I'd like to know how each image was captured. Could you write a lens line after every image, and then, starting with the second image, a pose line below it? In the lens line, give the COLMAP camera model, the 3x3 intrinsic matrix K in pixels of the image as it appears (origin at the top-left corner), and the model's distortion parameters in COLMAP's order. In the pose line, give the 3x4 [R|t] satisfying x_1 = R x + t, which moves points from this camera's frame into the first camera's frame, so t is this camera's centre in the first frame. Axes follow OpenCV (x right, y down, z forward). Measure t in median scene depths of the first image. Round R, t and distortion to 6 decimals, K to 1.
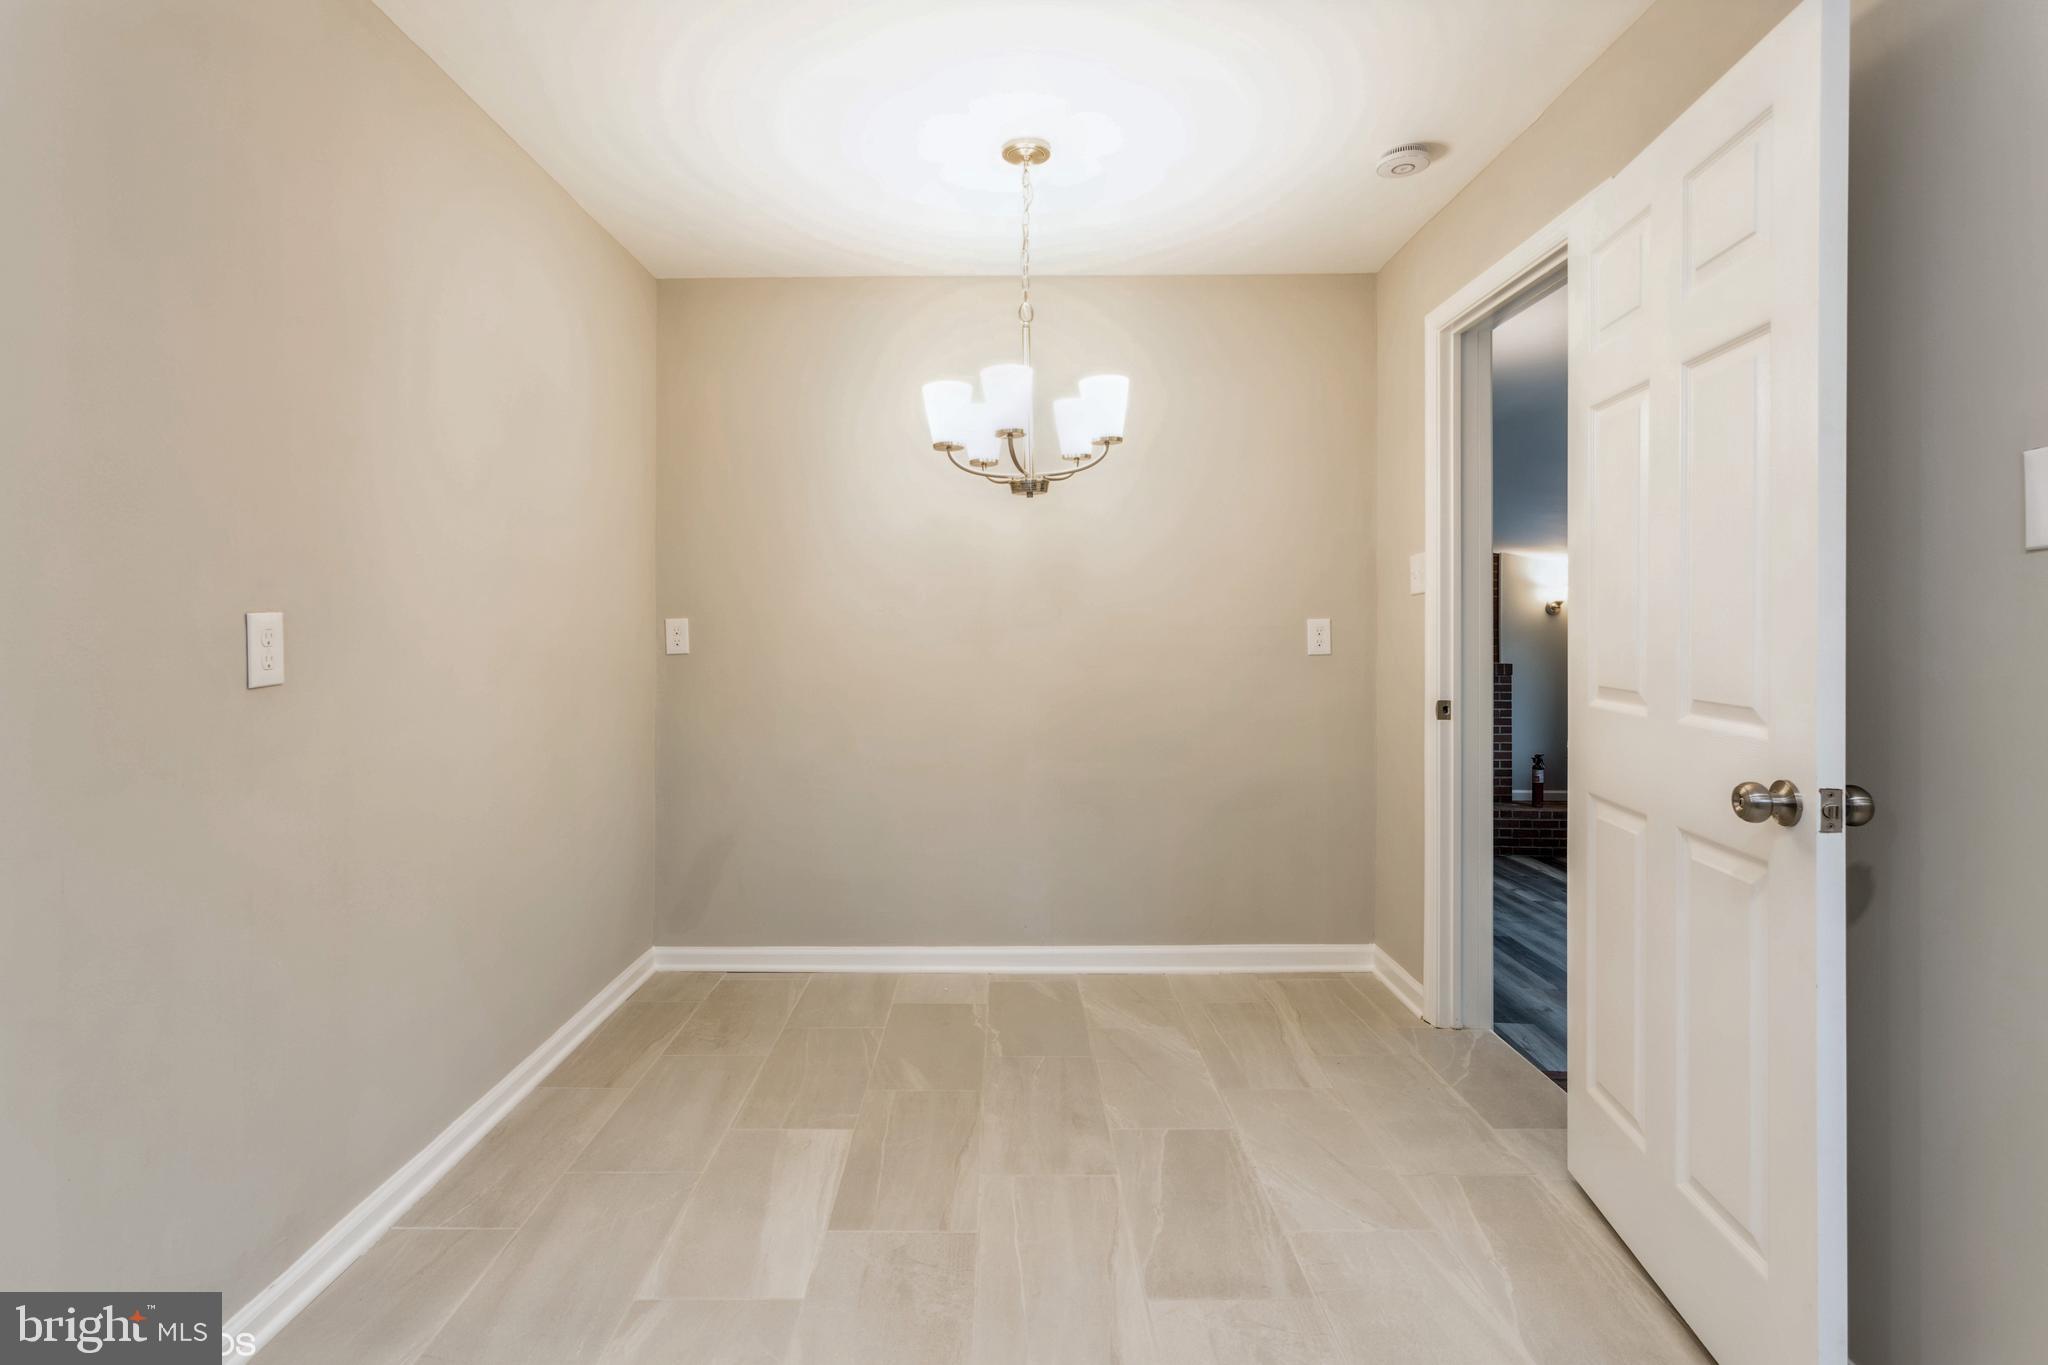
lens RADIAL K [[1002.5, 0, 1001.2], [0, 1002.5, 627.6], [0, 0, 1]] dist [0.001227, 0.000673]
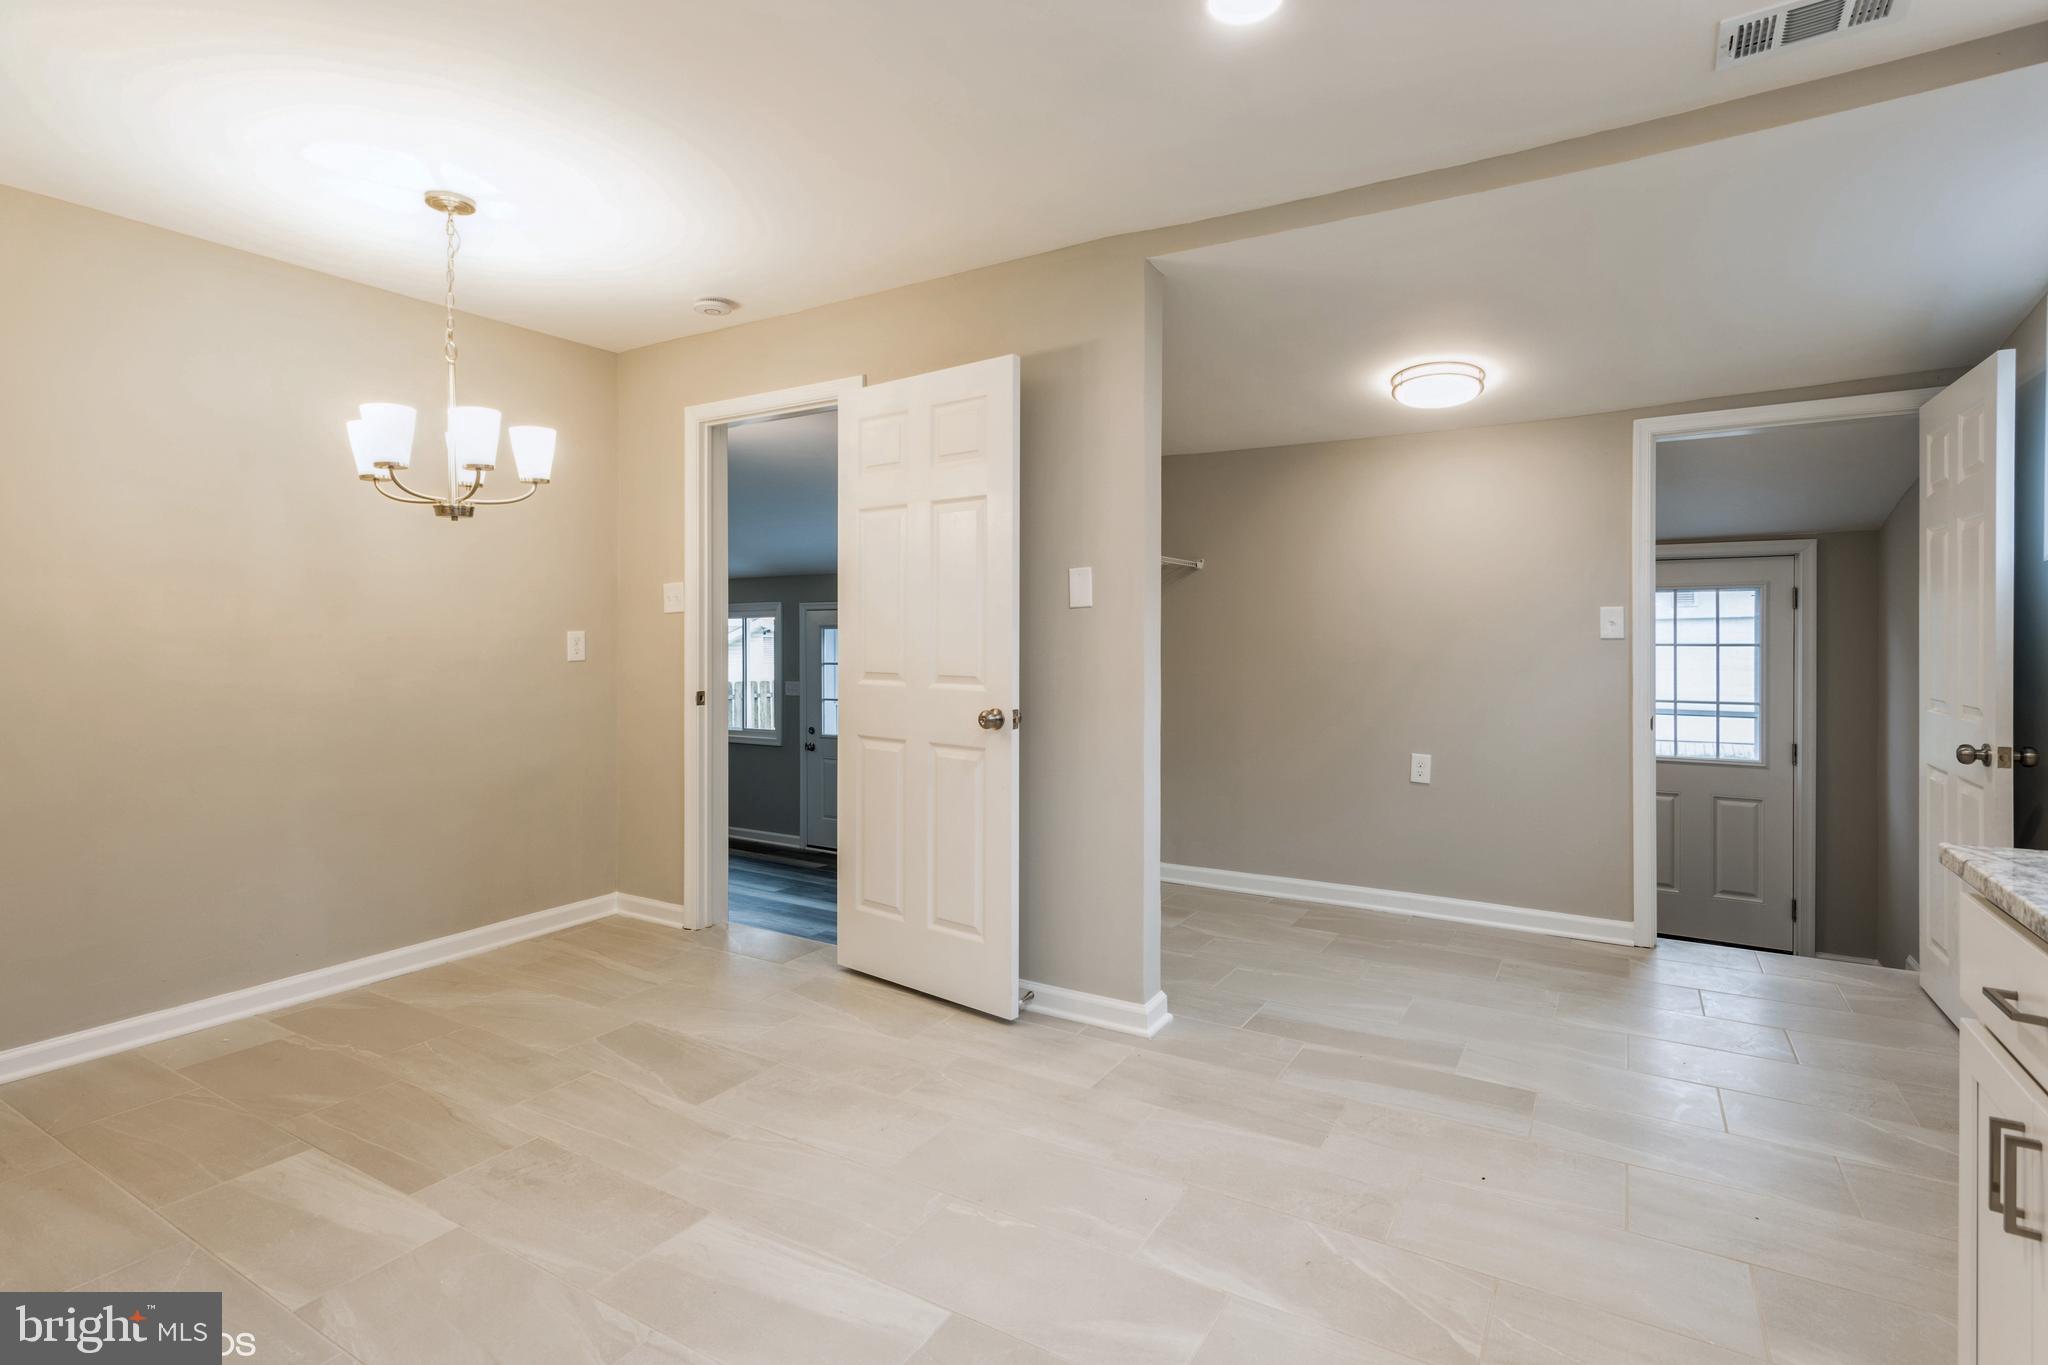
lens RADIAL K [[998.2, 0, 1012.5], [0, 998.2, 648.4], [0, 0, 1]] dist [0.000715, 0.000704]
pose [[0.522551, -0.010333, 0.852545, -0.609805], [0.000386, 0.999929, 0.011883, -0.002786], [-0.852608, -0.005880, 0.522519, -0.096222]]
